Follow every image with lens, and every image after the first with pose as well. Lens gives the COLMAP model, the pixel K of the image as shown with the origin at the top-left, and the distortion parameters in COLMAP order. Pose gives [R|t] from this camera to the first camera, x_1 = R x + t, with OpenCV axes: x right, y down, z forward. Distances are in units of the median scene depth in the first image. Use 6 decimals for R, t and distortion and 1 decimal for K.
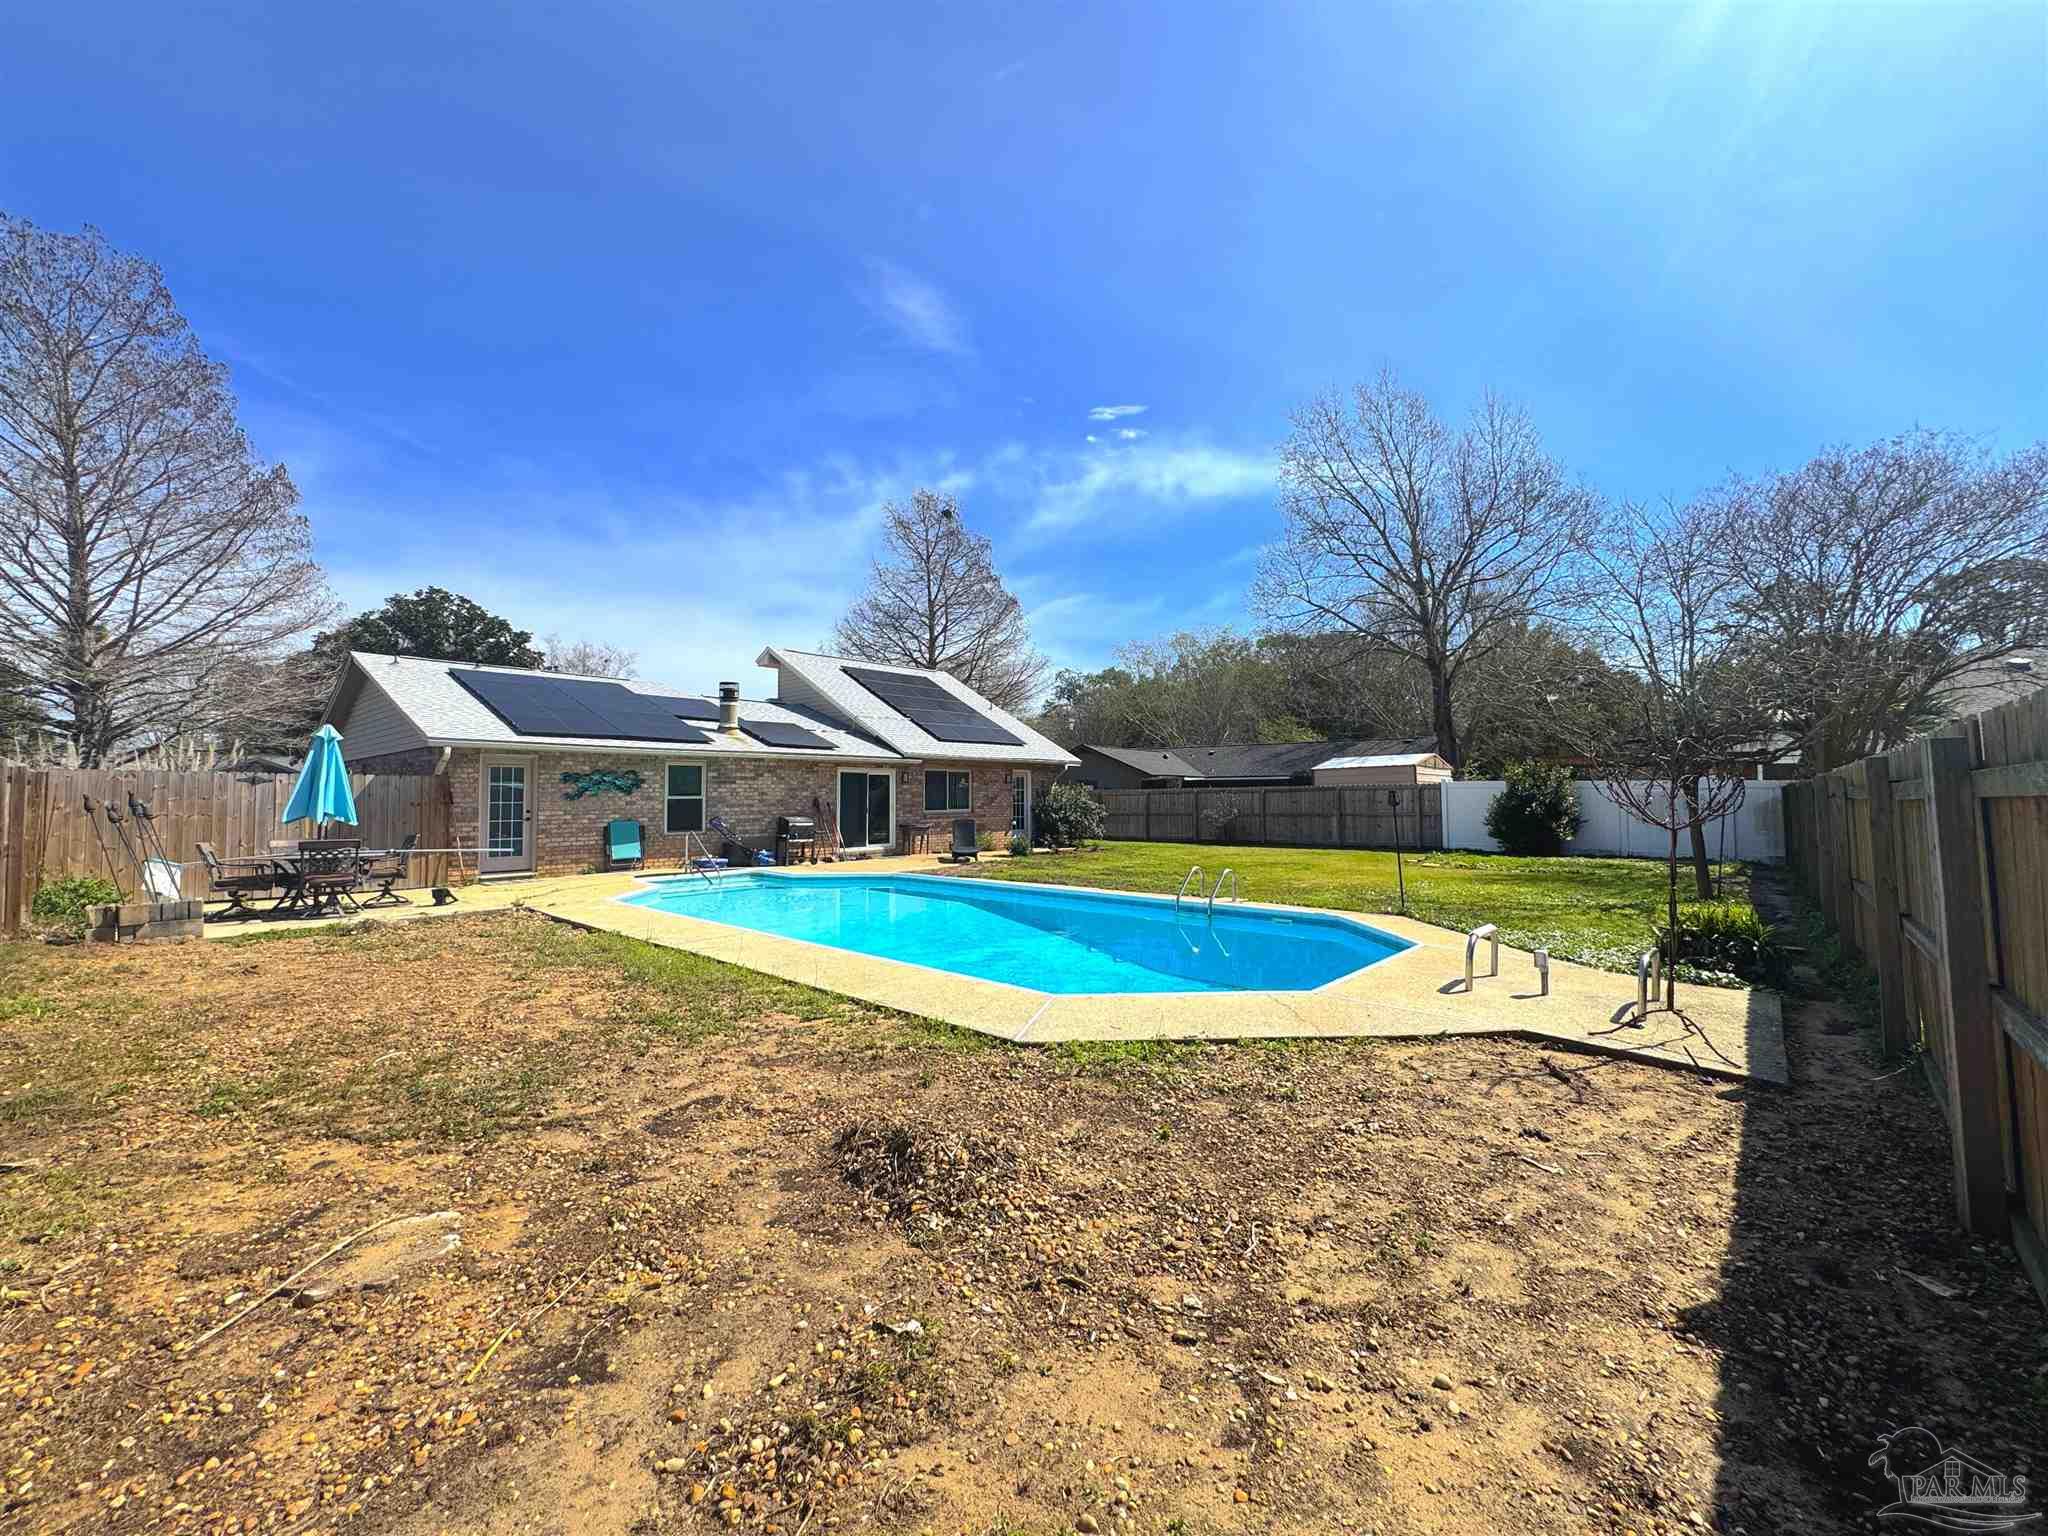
lens RADIAL K [[820.7, 0, 1017.3], [0, 820.7, 759.7], [0, 0, 1]] dist [-0.001744, -0.000238]
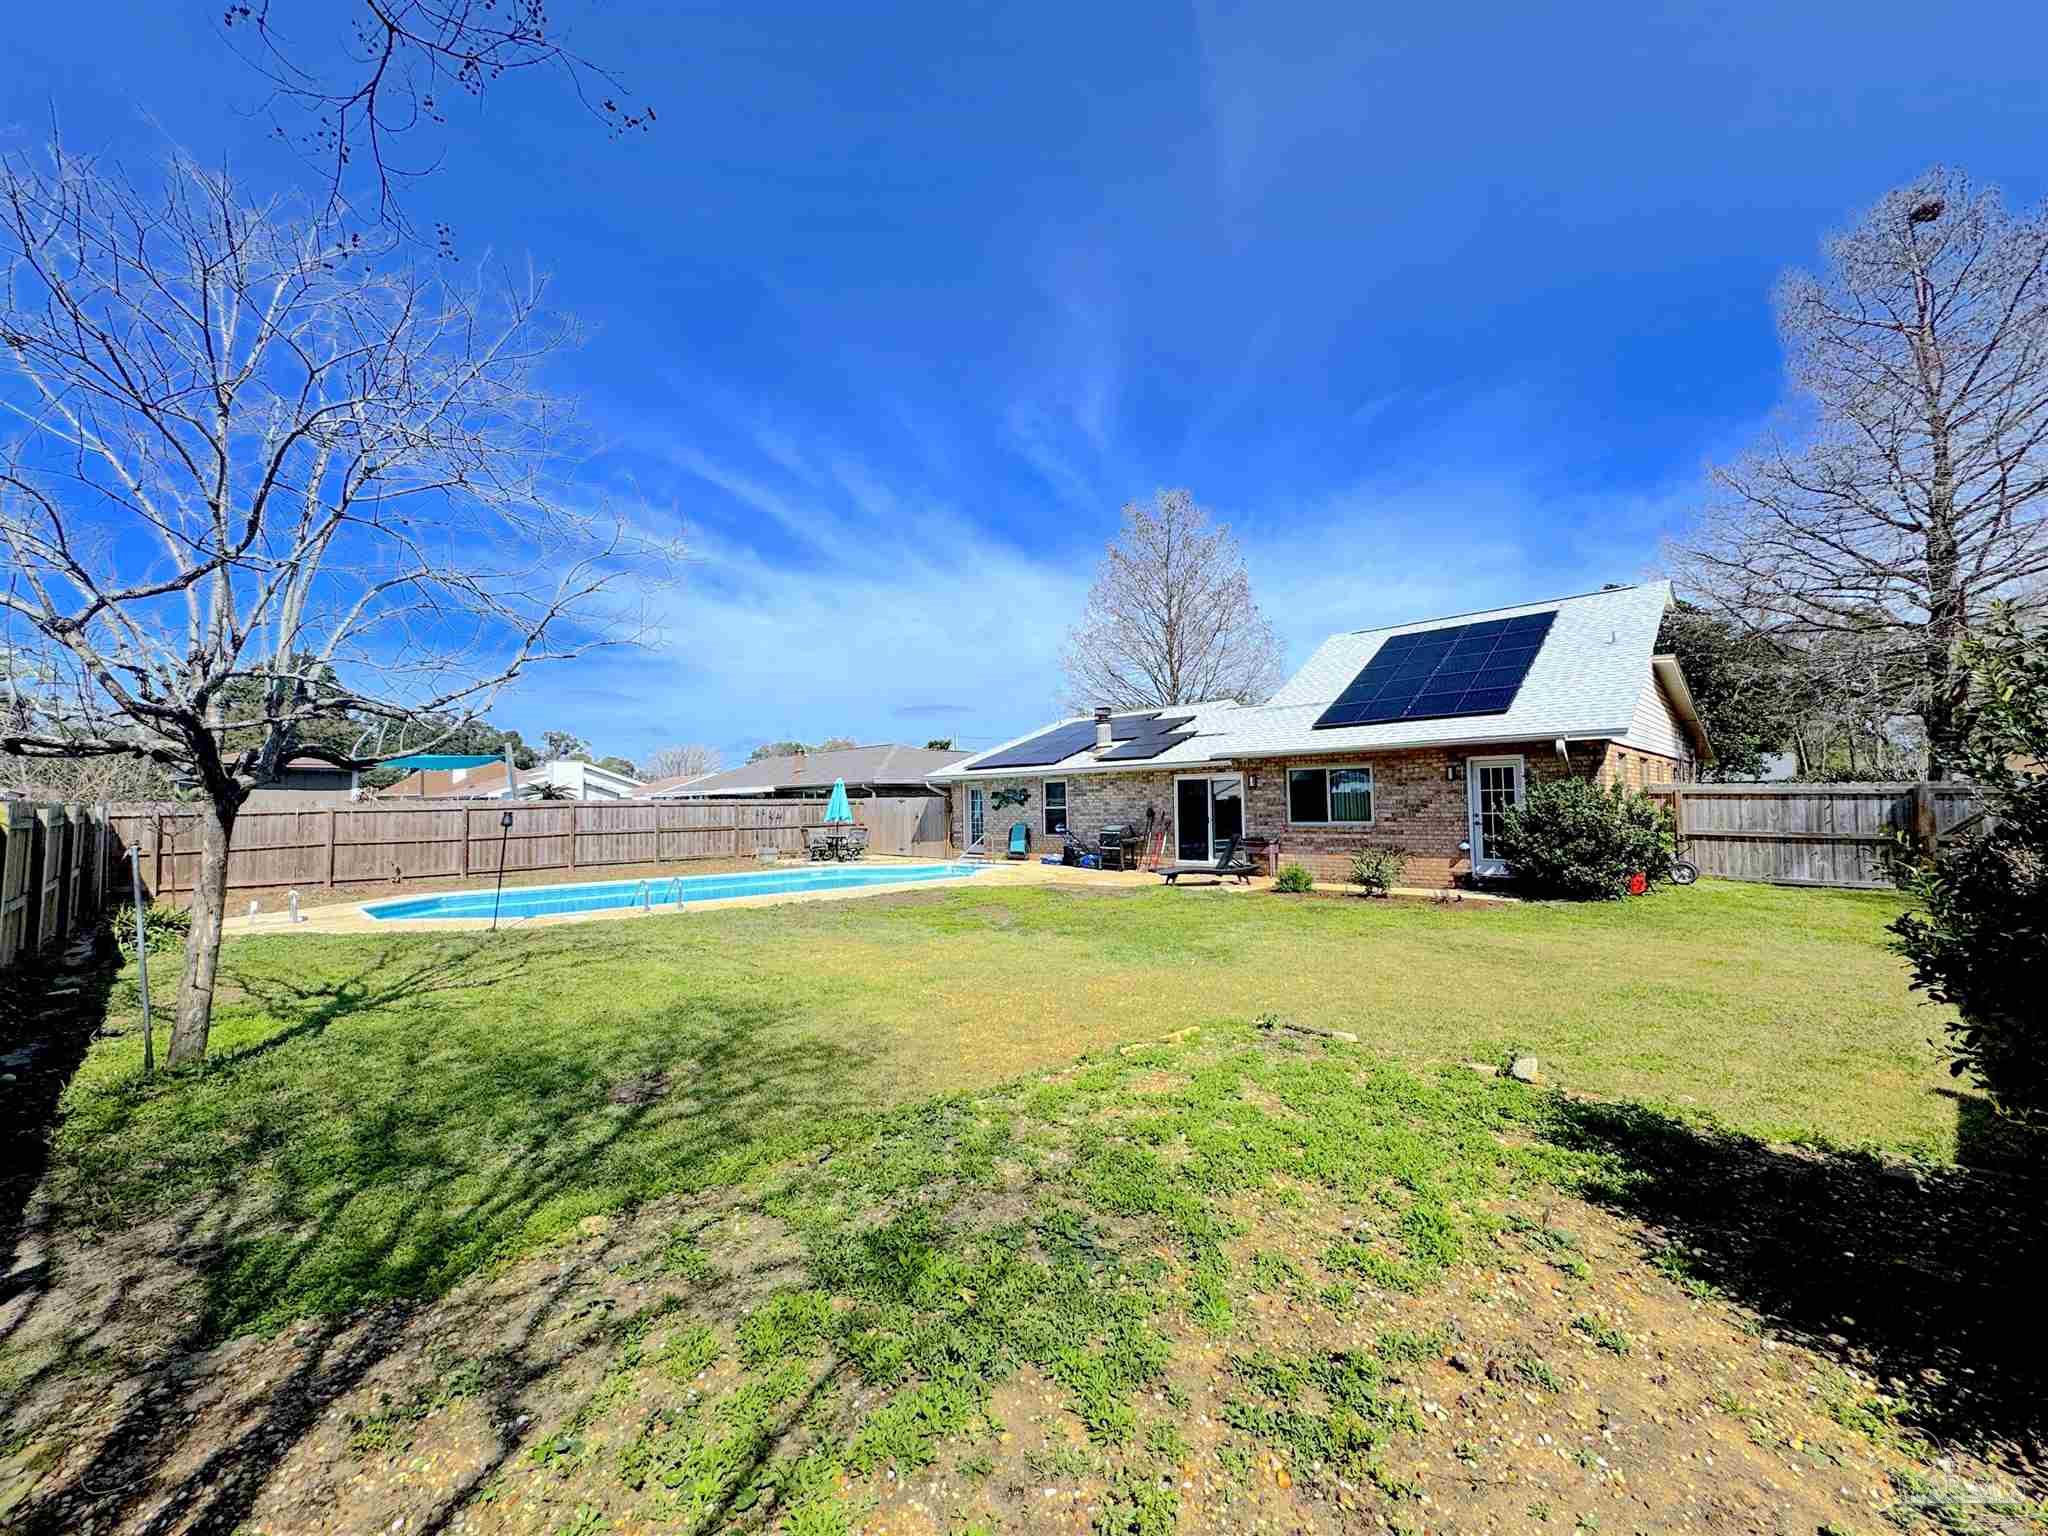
lens RADIAL K [[820.7, 0, 1025.7], [0, 820.7, 764.1], [0, 0, 1]] dist [-0.001744, -0.000238]
pose [[-0.037301, -0.051752, -0.997963, 0.707800], [0.057154, 0.996913, -0.053834, 0.036486], [0.997668, -0.059046, -0.034228, 0.821337]]
